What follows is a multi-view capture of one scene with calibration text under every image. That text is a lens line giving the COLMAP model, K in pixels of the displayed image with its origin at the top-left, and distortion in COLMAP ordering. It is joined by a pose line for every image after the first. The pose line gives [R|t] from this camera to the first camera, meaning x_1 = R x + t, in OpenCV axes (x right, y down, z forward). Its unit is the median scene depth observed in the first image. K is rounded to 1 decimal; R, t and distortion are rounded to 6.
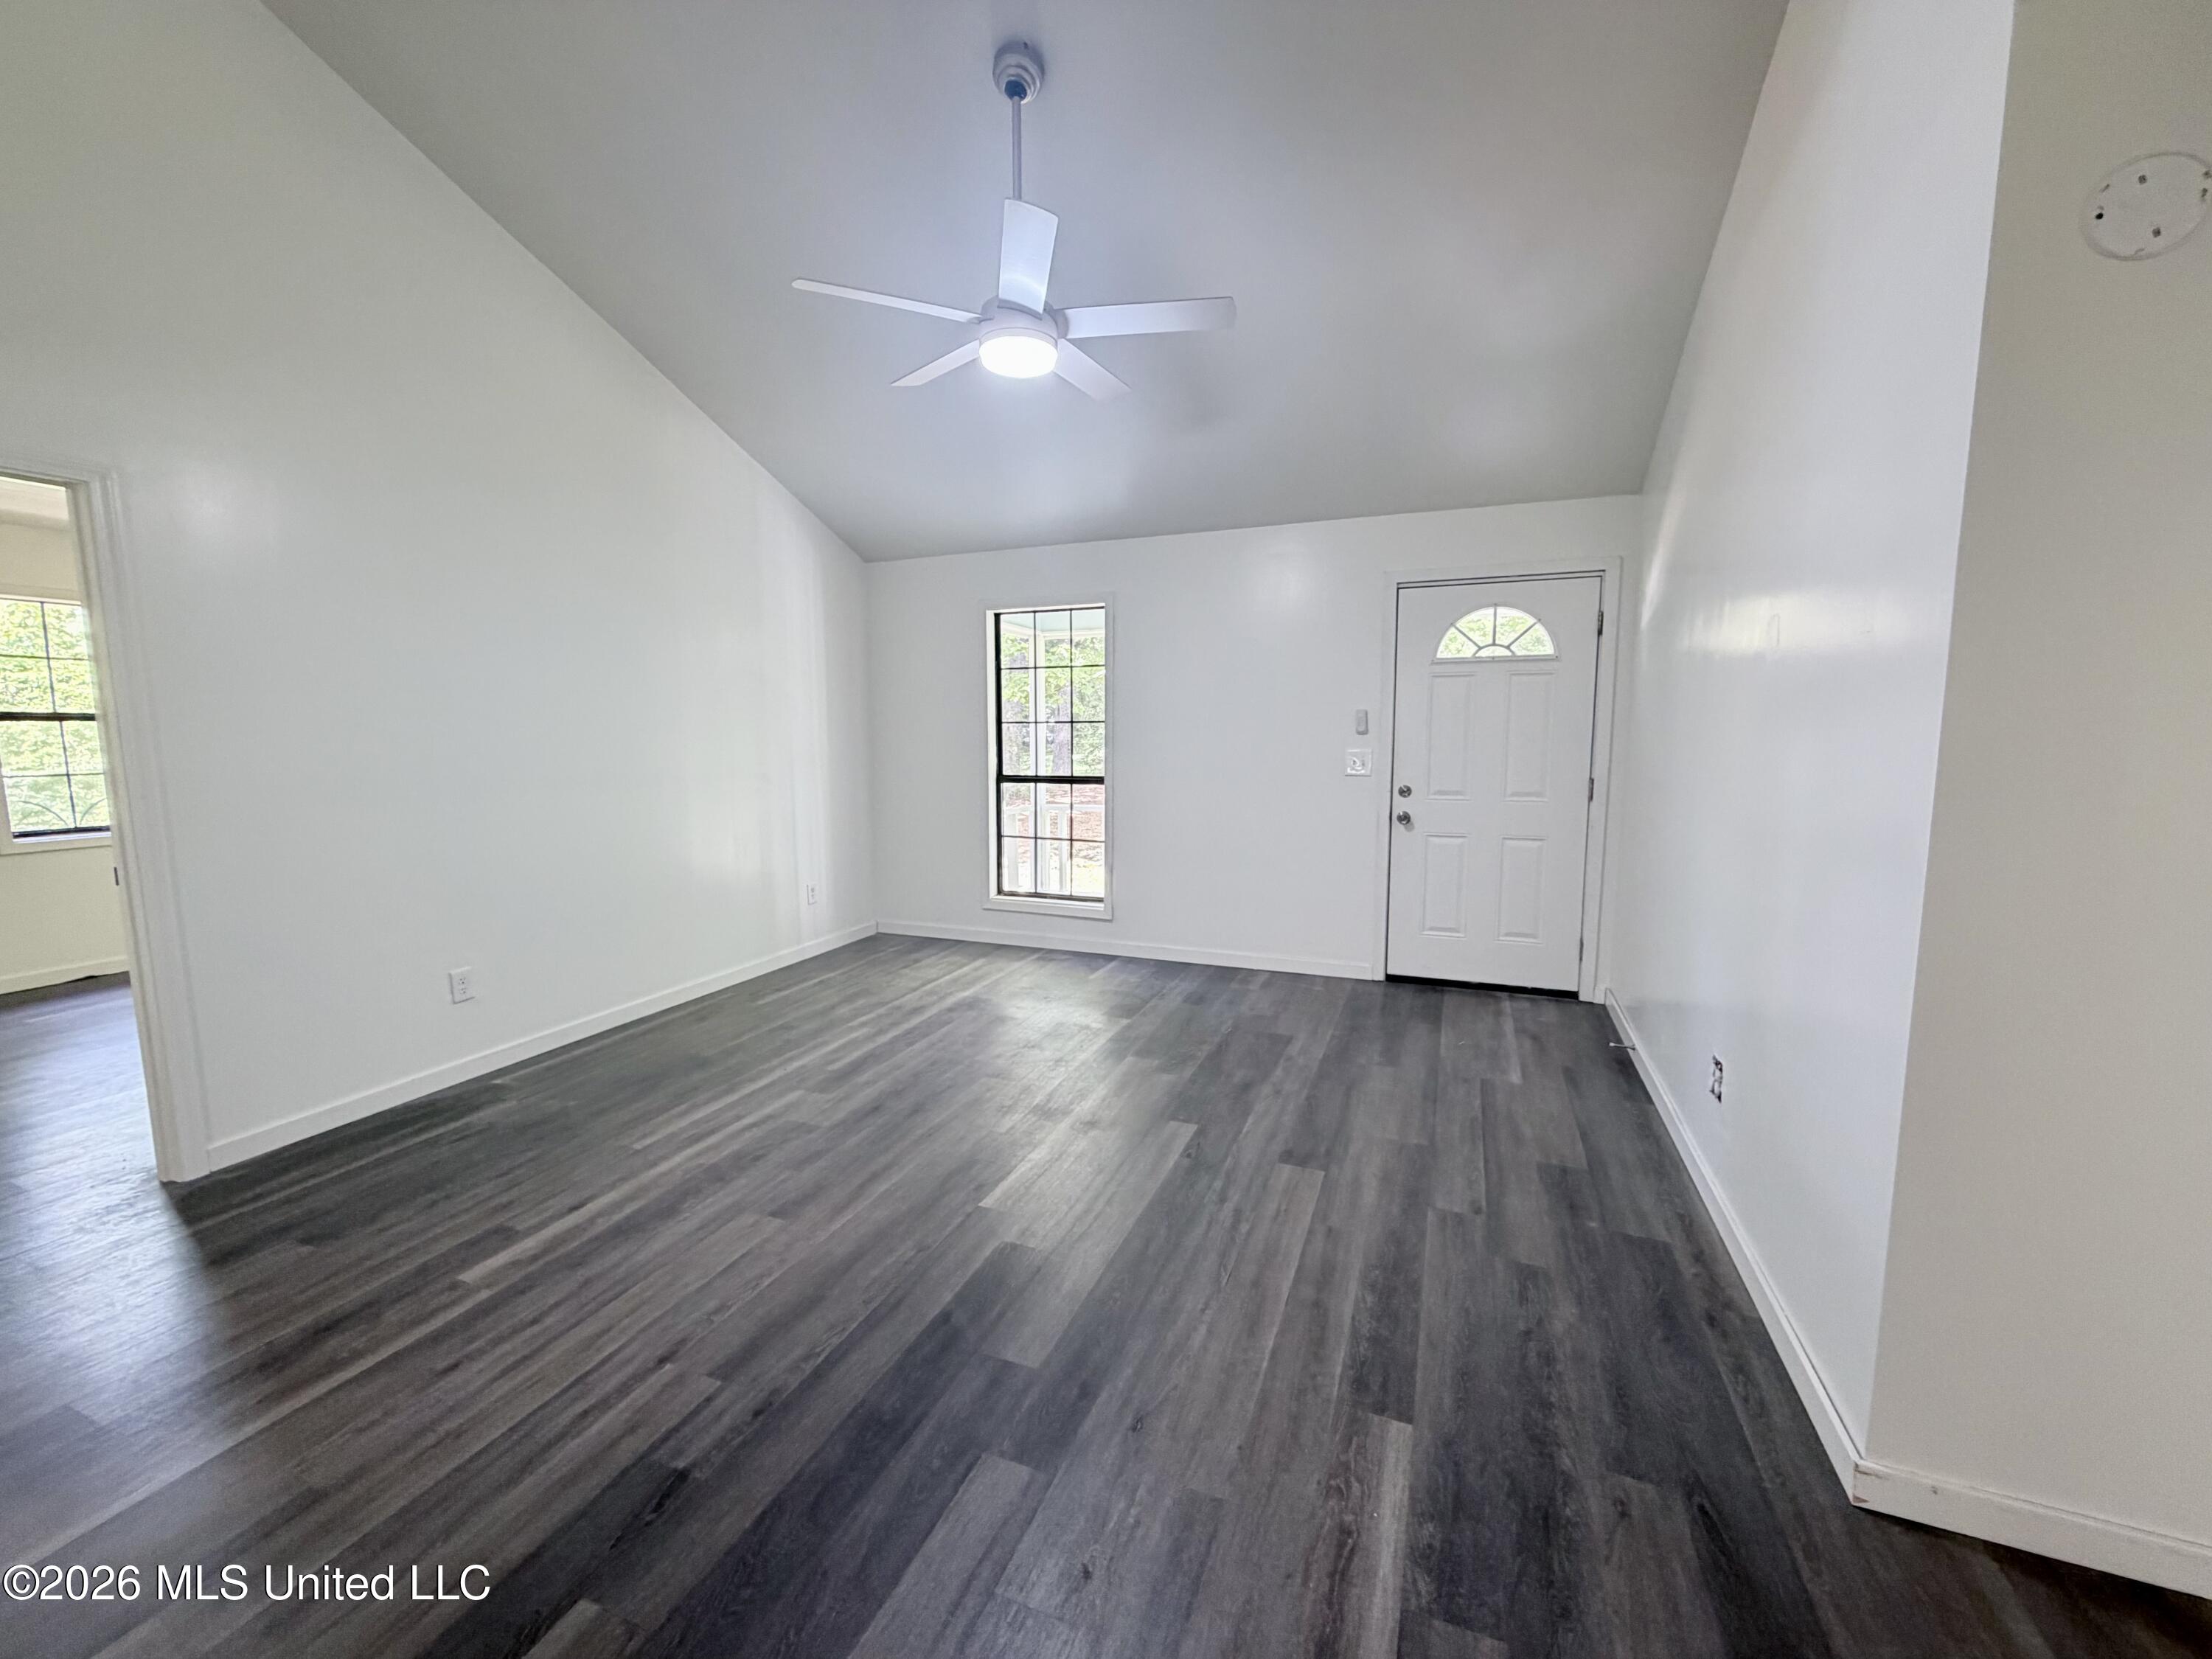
lens RADIAL K [[895.4, 0, 1100.4], [0, 895.4, 823.9], [0, 0, 1]] dist [0.006177, -0.001210]
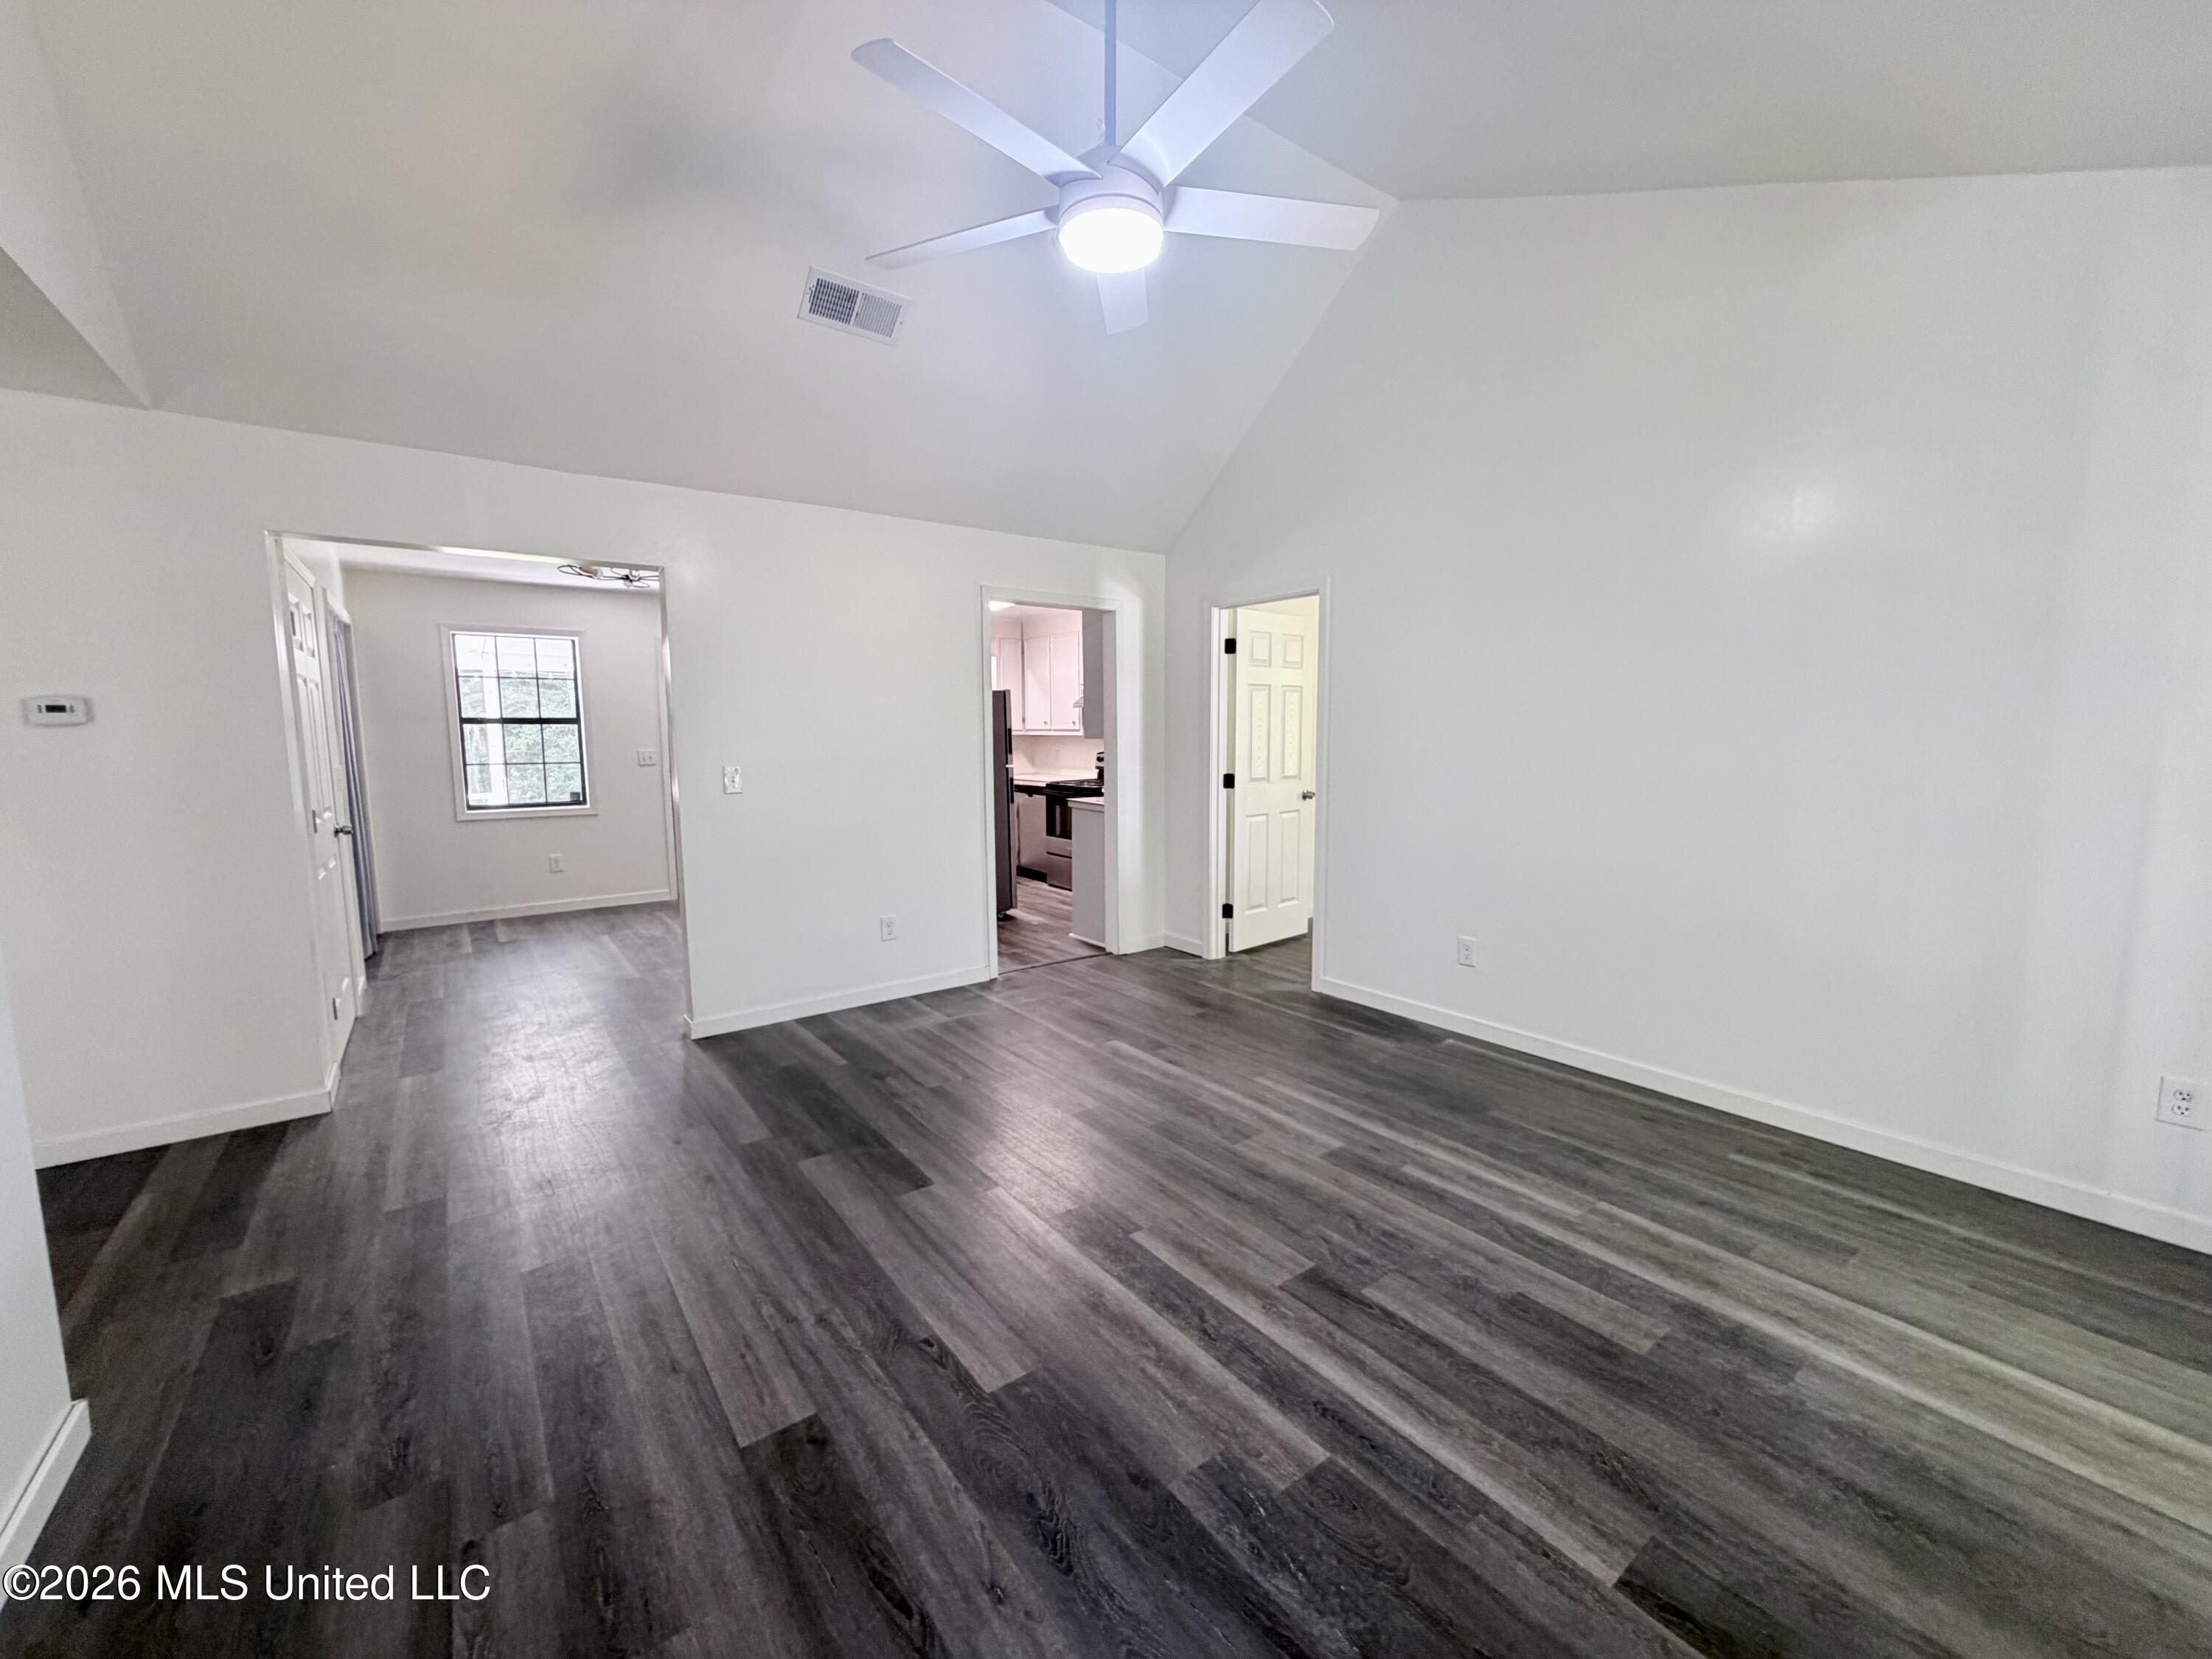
lens RADIAL K [[895.4, 0, 1098.6], [0, 895.4, 833.1], [0, 0, 1]] dist [0.006177, -0.001210]
pose [[-0.529206, 0.109215, -0.841435, 0.461967], [-0.080965, 0.980656, 0.178207, -0.128054], [0.844622, 0.162434, -0.510127, 1.124573]]
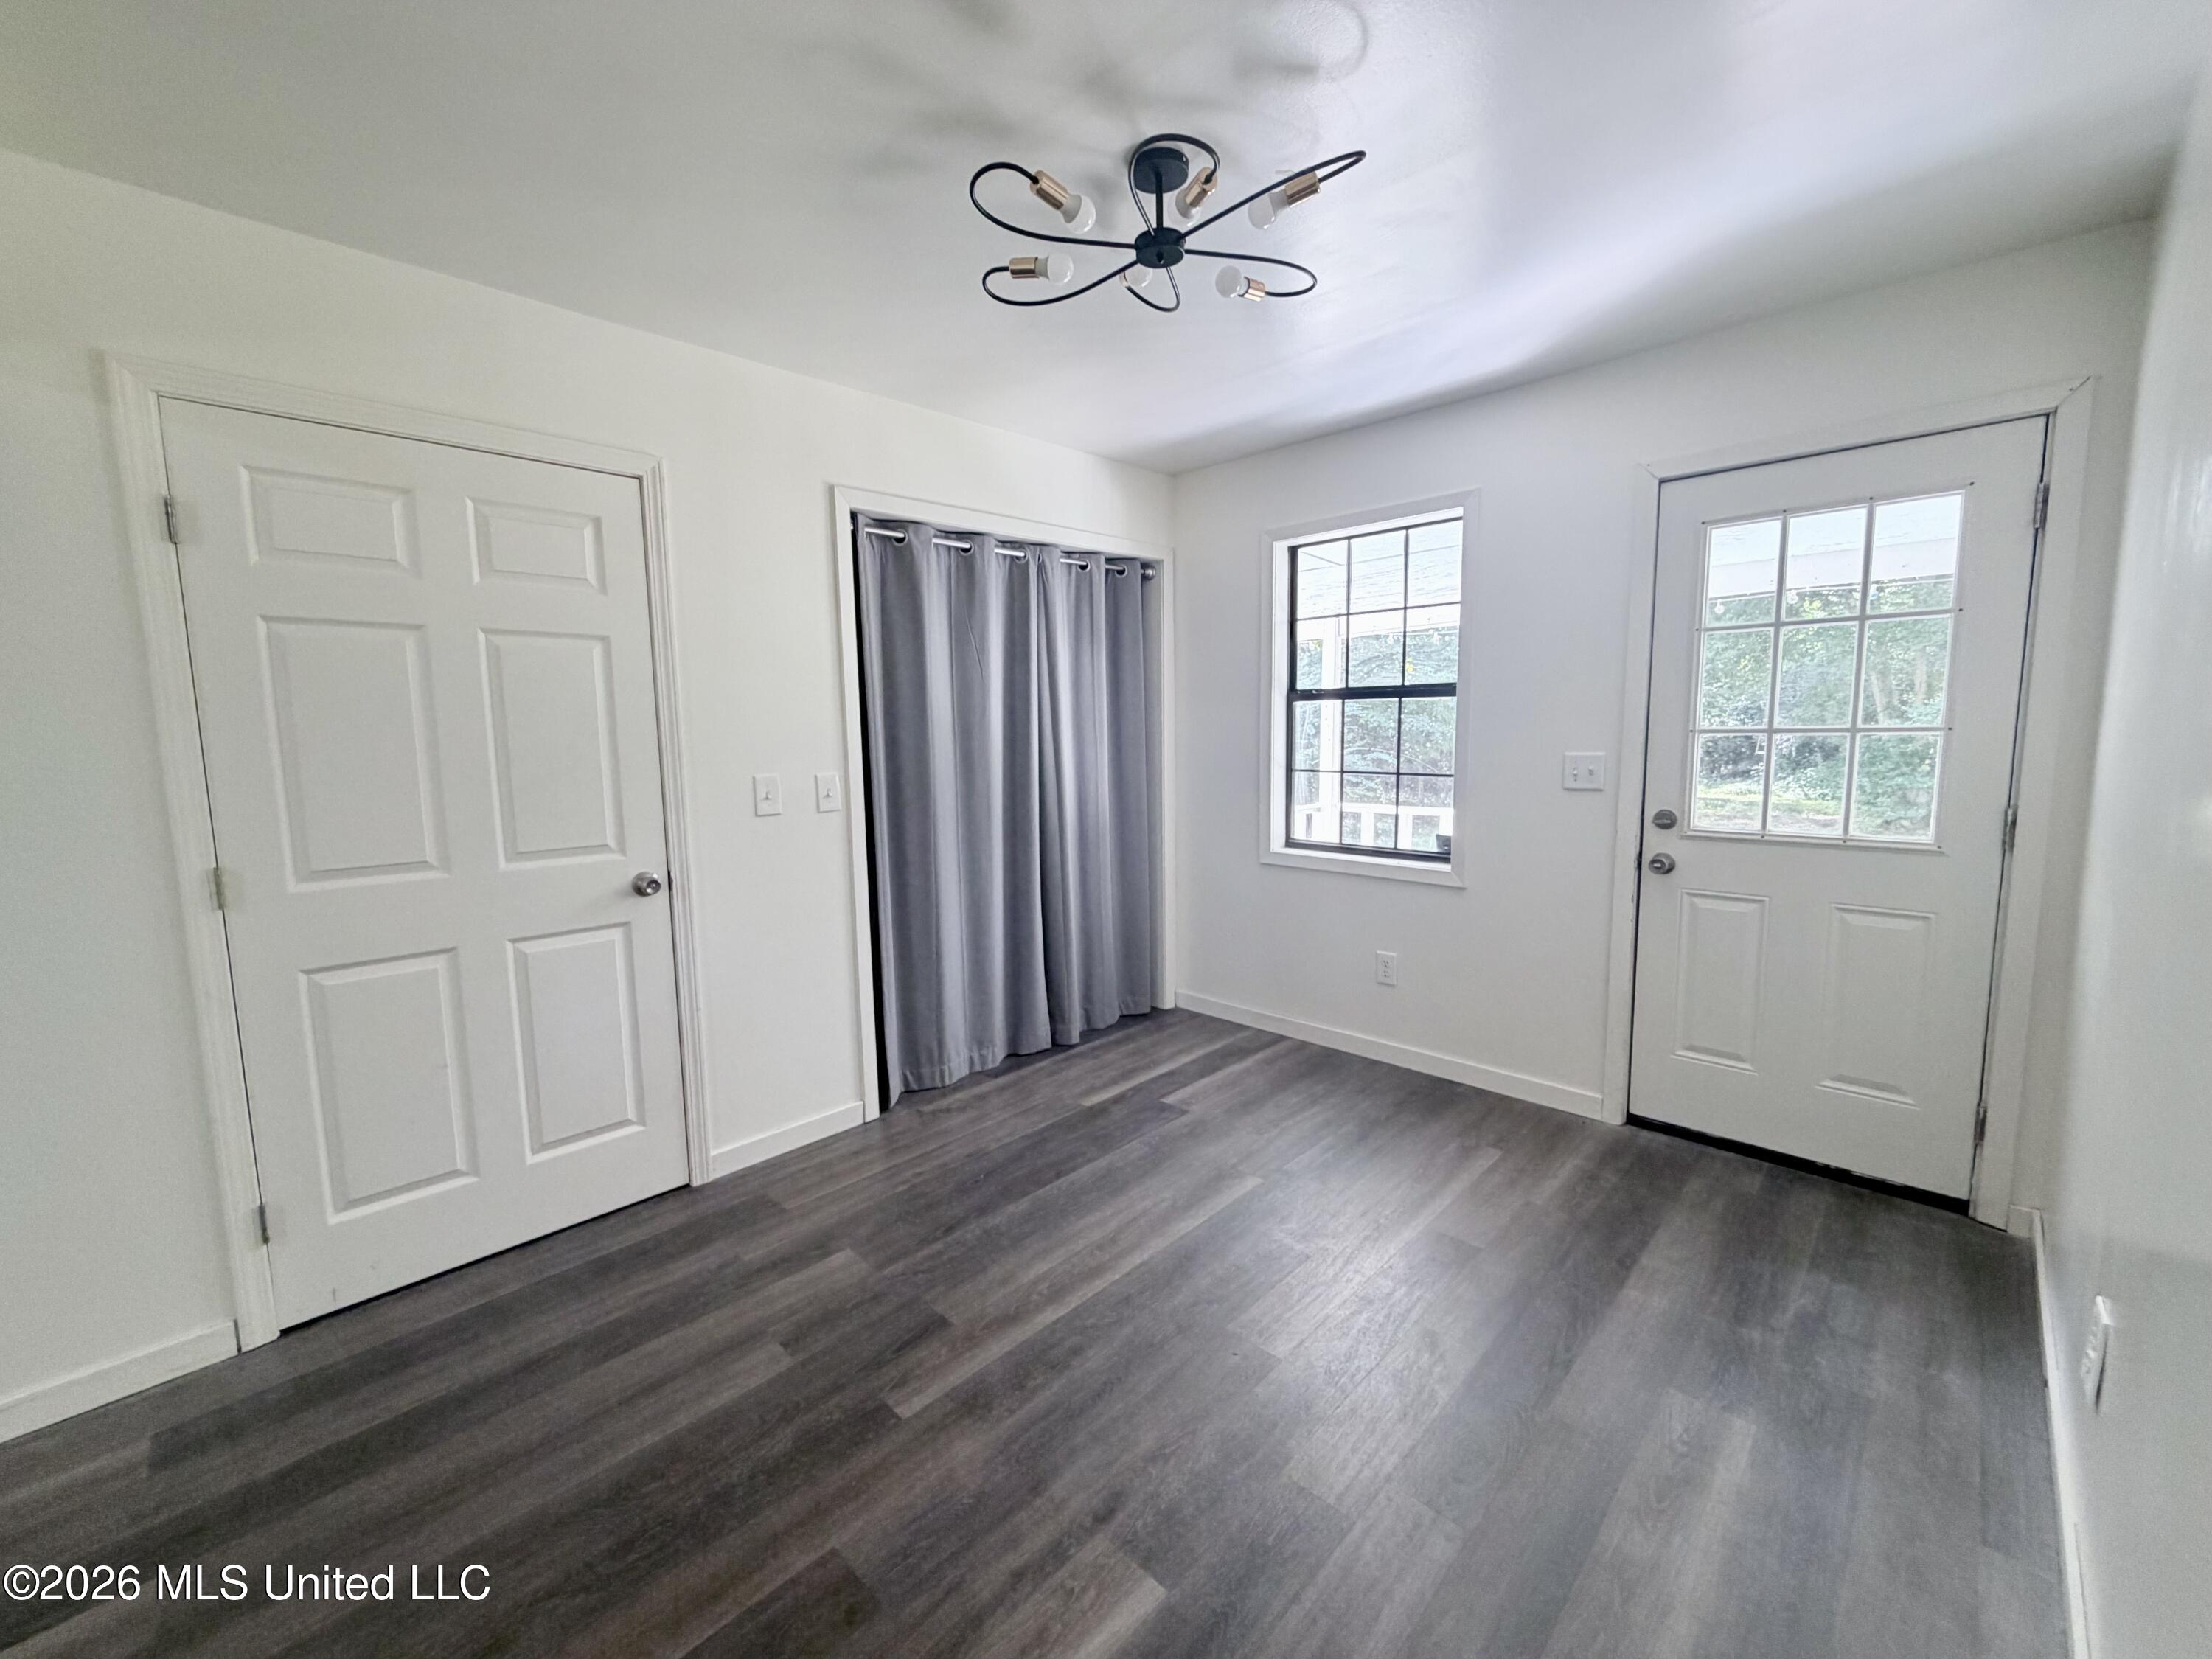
lens RADIAL K [[895.4, 0, 1095.2], [0, 895.4, 822.4], [0, 0, 1]] dist [0.006177, -0.001210]
pose [[-0.924099, -0.019015, 0.381680, -0.601396], [0.064665, 0.976578, 0.205217, -0.008503], [-0.376642, 0.214322, -0.901225, 0.146214]]
